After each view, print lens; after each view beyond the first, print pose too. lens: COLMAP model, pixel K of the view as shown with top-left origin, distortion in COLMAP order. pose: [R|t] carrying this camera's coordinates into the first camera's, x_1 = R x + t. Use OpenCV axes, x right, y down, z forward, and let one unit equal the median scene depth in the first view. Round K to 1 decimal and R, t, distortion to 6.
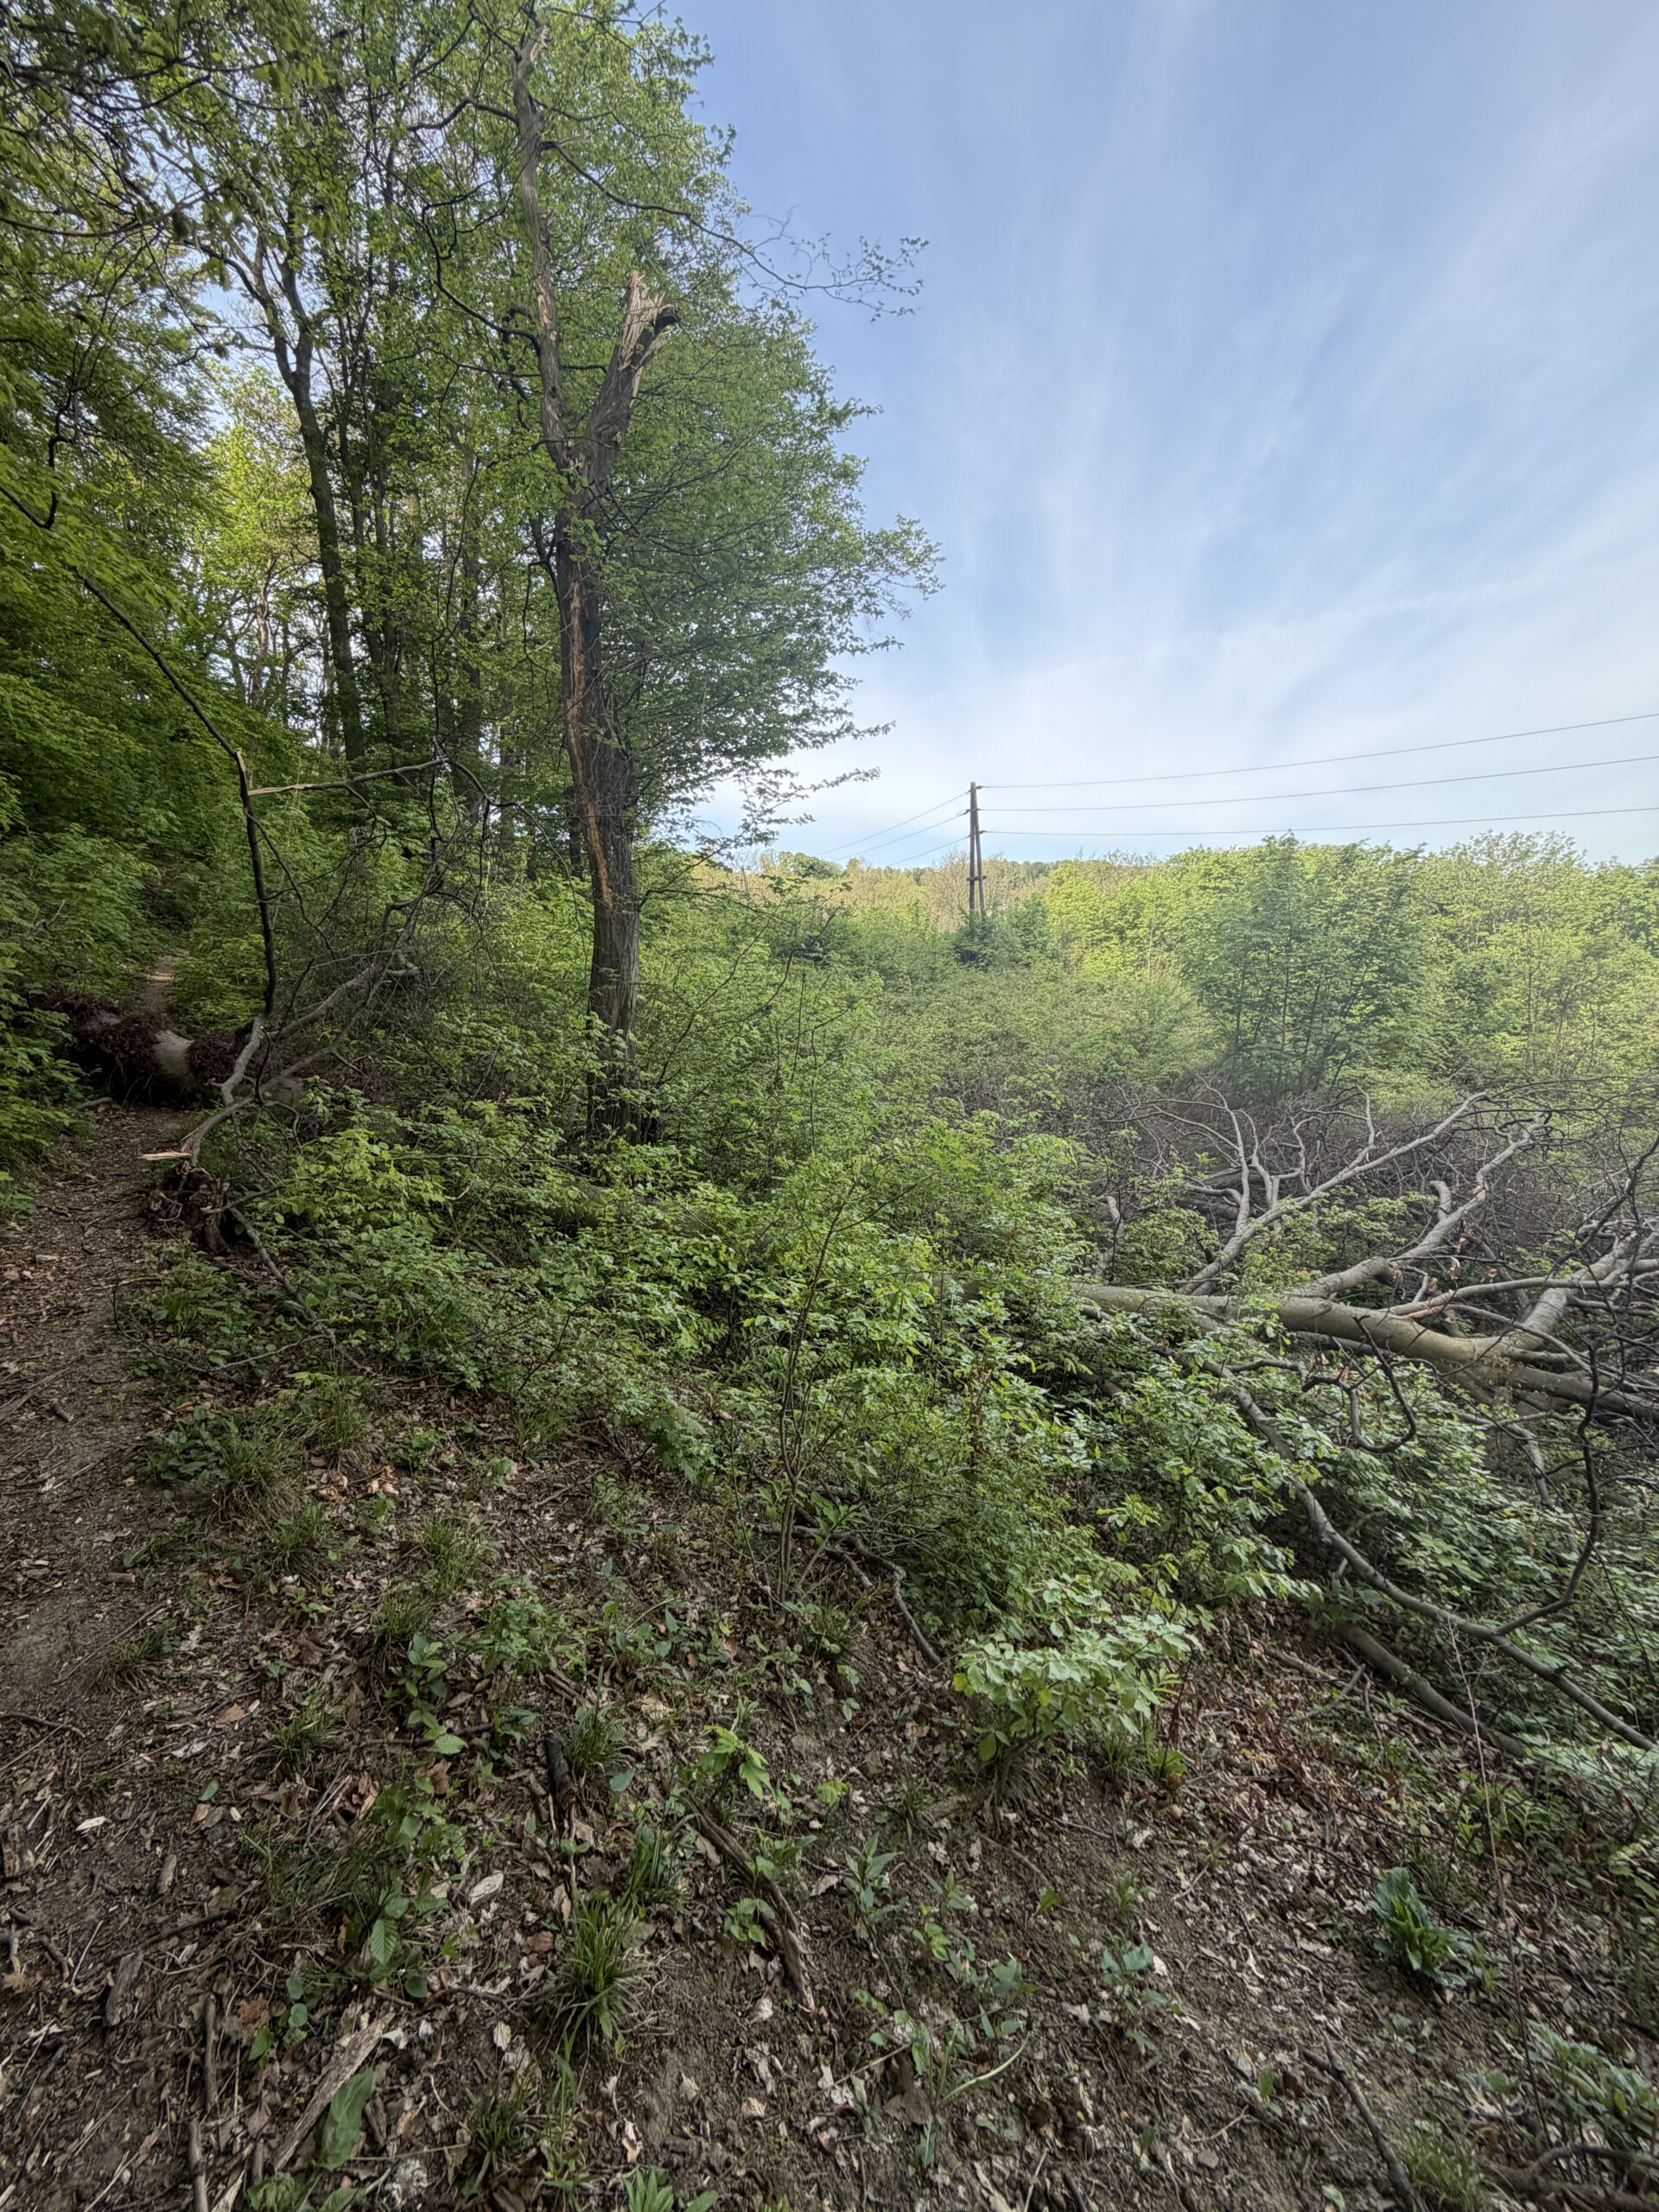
lens RADIAL K [[890.9, 0, 833.5], [0, 890.9, 1104.2], [0, 0, 1]] dist [-0.001281, -0.000480]
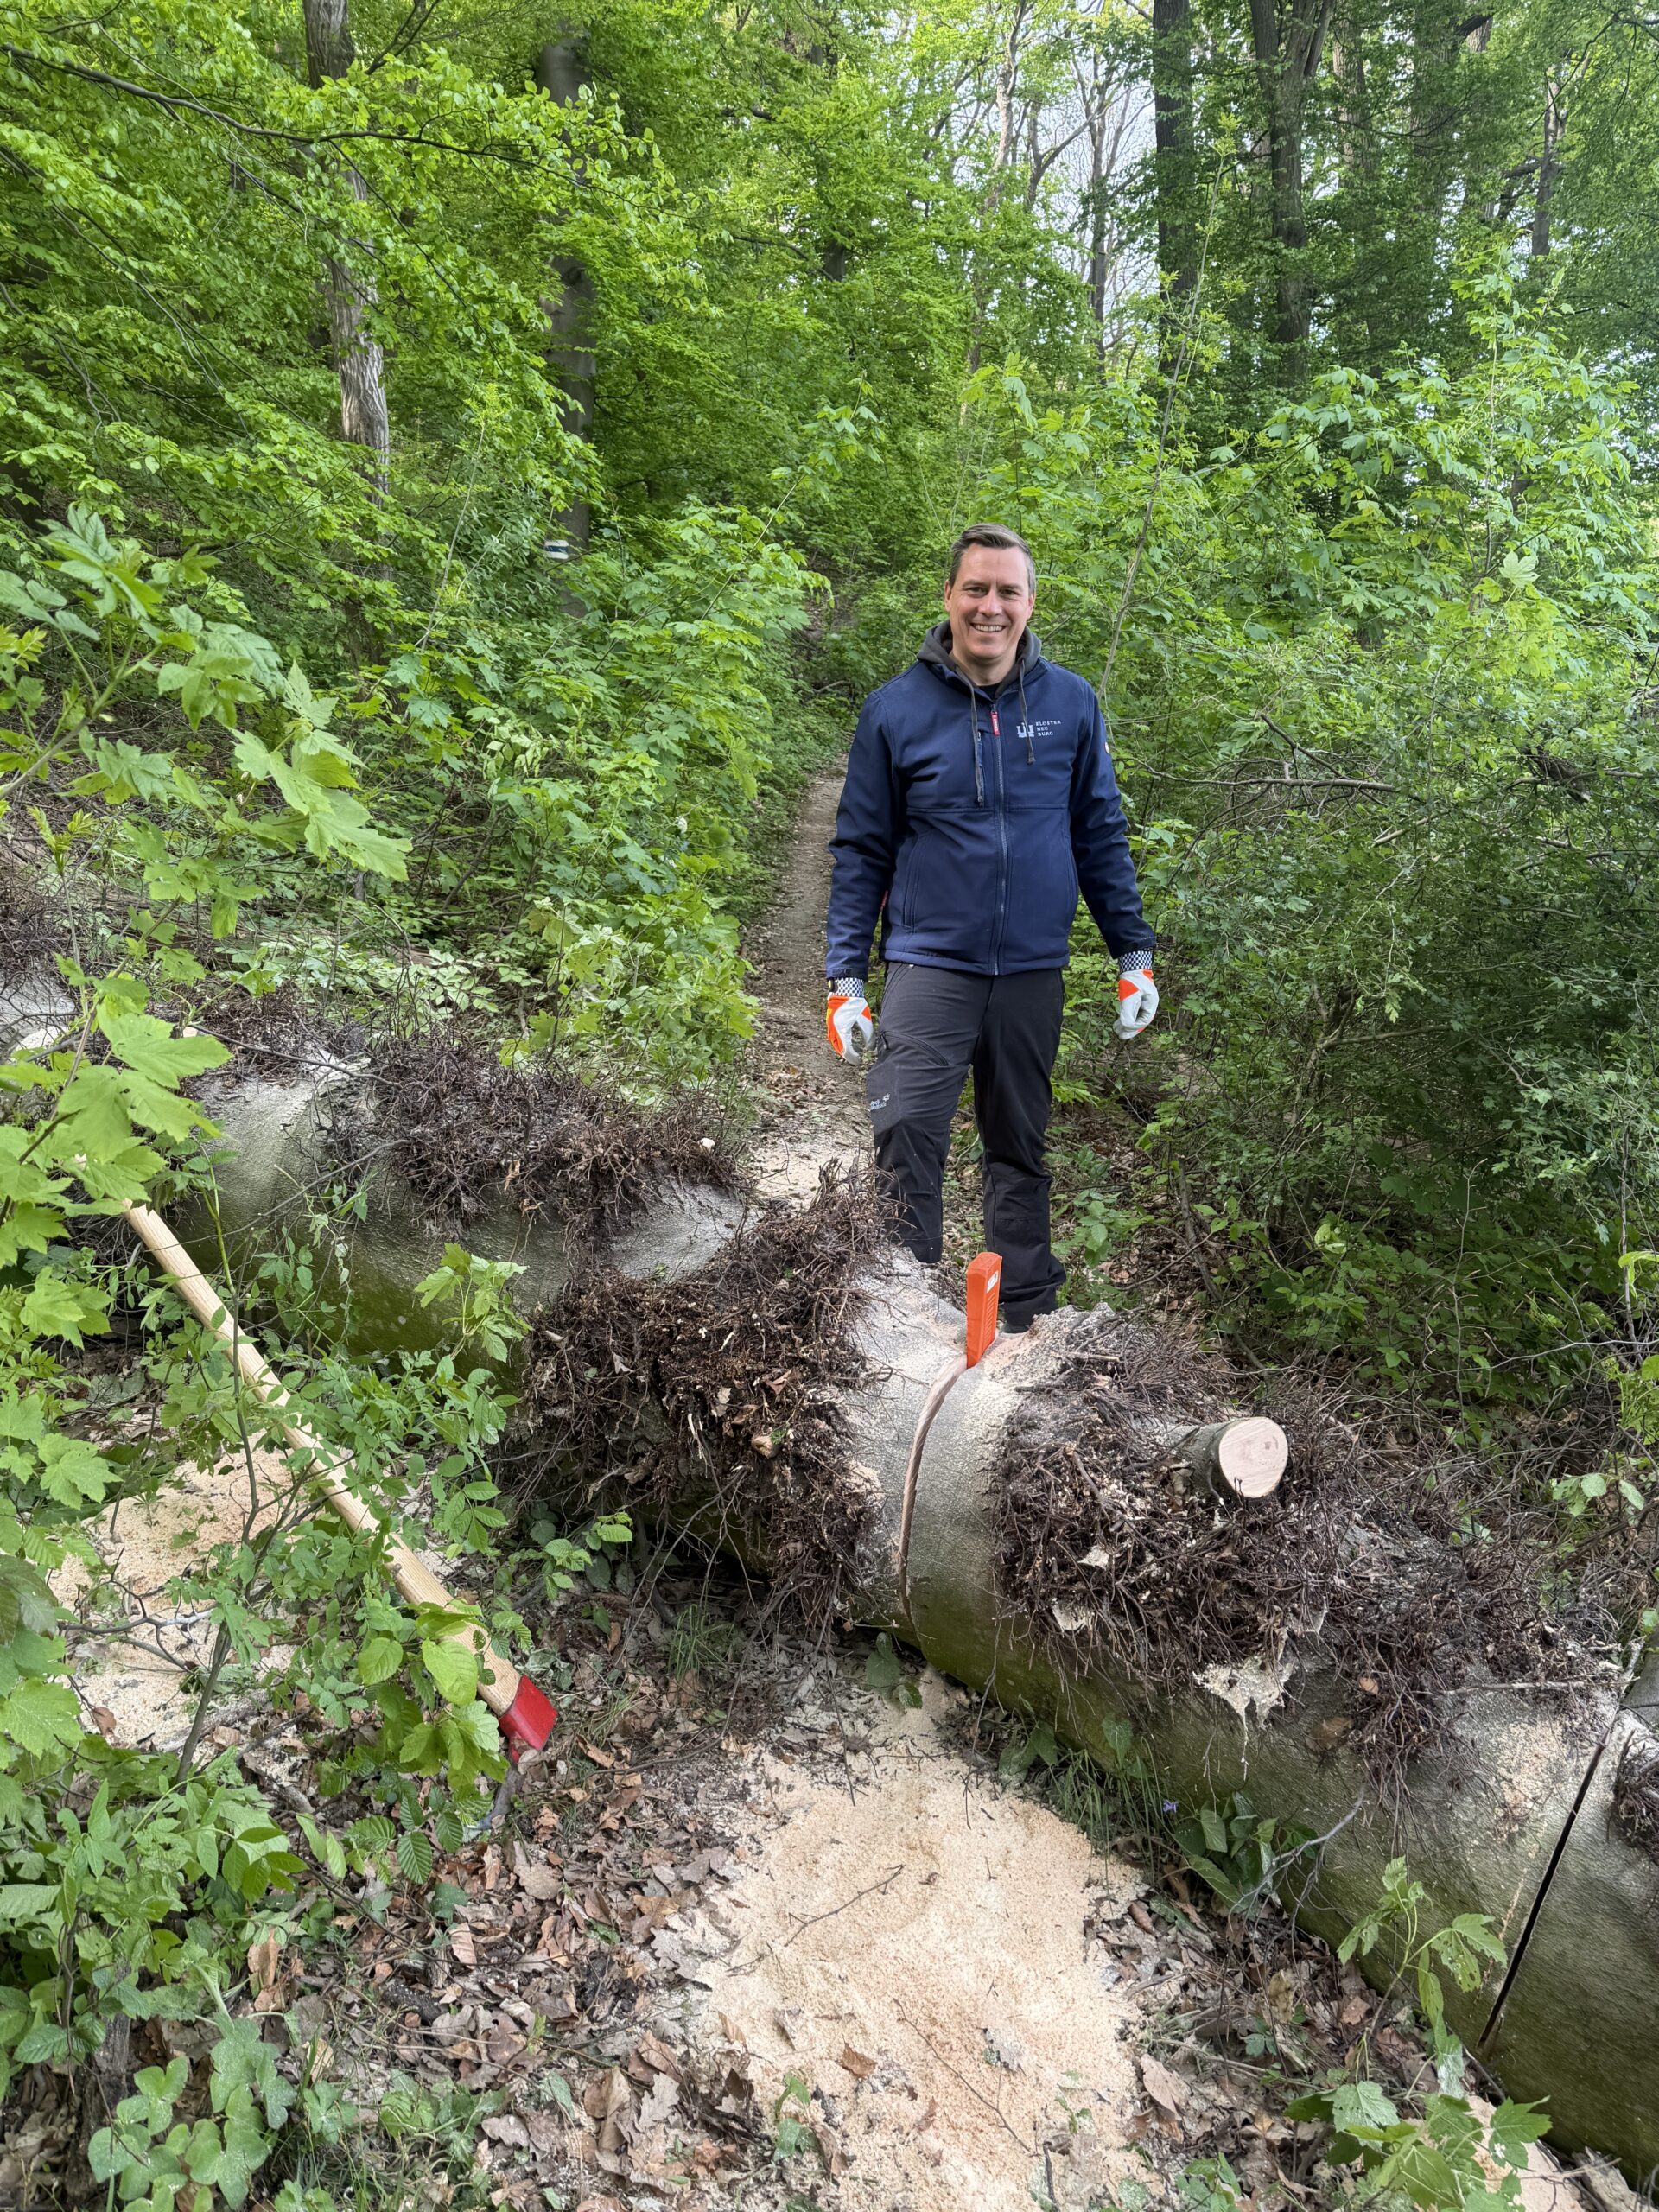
lens RADIAL K [[1706.0, 0, 816.8], [0, 1706.0, 1116.5], [0, 0, 1]] dist [0.037093, -0.015676]
pose [[0.806034, 0.103457, -0.582757, -0.320524], [-0.067557, 0.994251, 0.083068, -0.094305], [0.588001, -0.027586, 0.808390, 0.396914]]
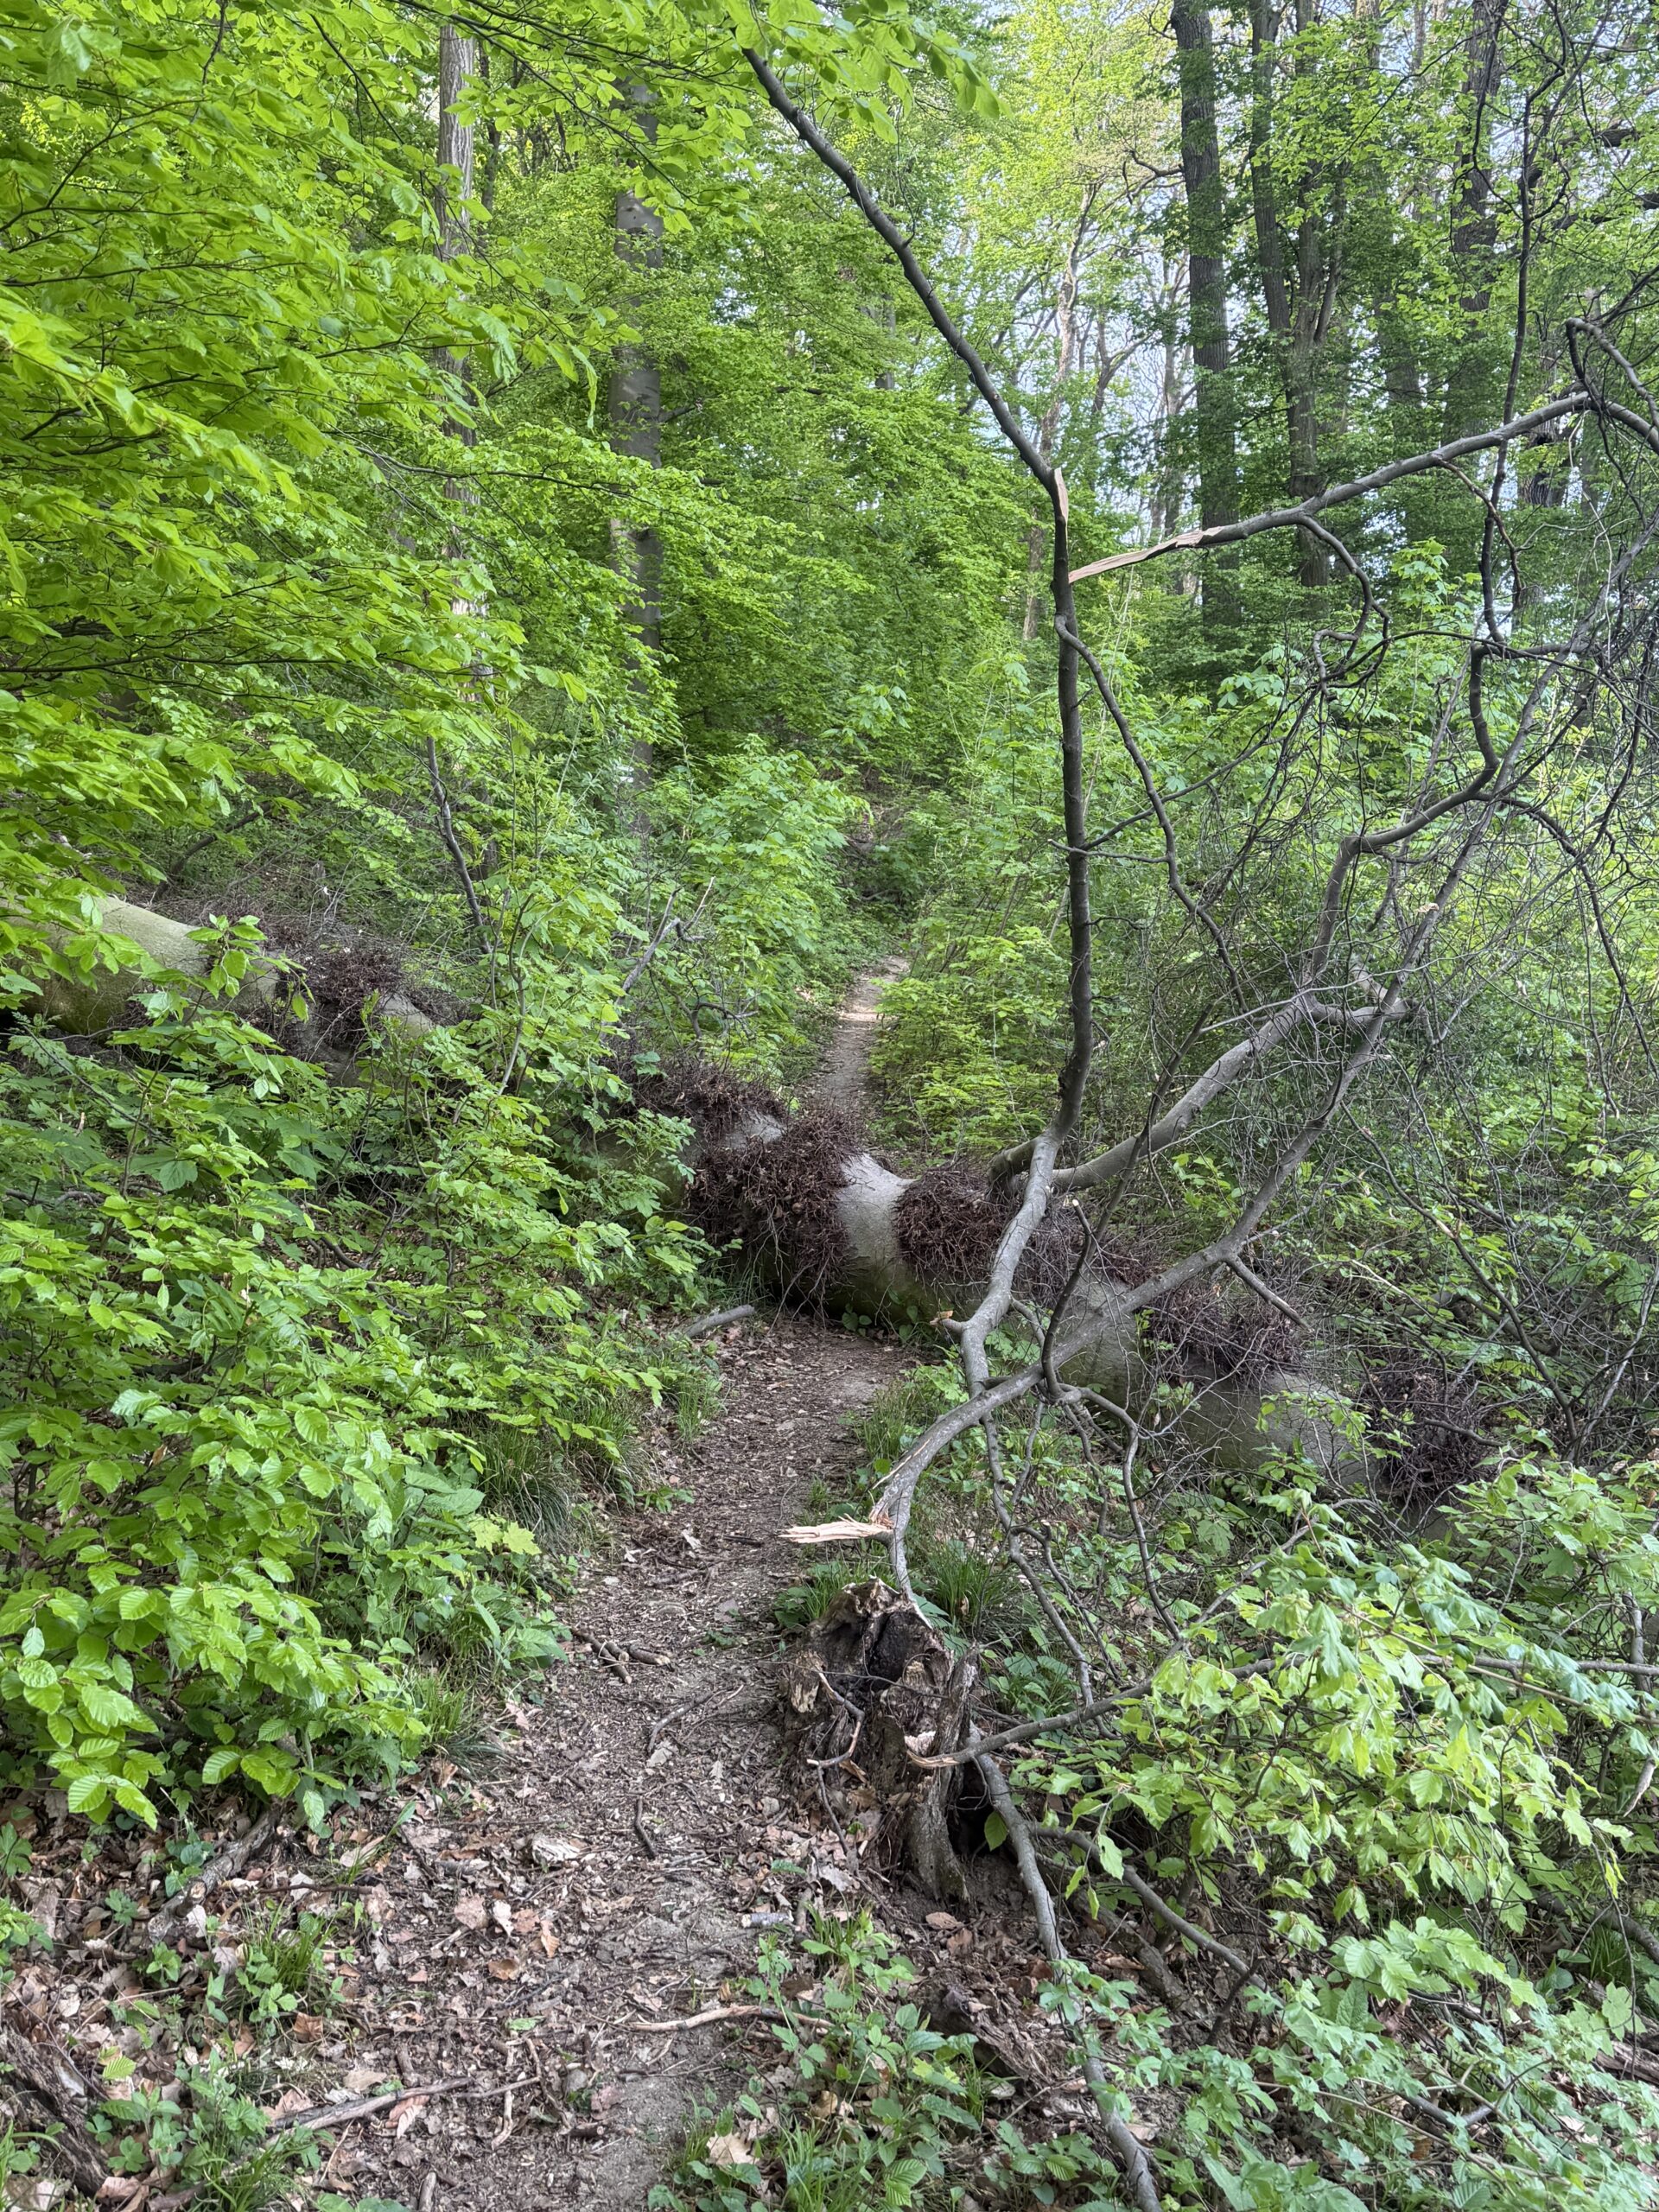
lens RADIAL K [[2039.4, 0, 841.1], [0, 2039.4, 1109.9], [0, 0, 1]] dist [0.036977, 0.000000]
pose [[0.793945, 0.014898, -0.607807, -0.074775], [-0.065212, 0.996019, -0.060770, -0.023114], [0.604482, 0.087884, 0.791756, 0.099570]]
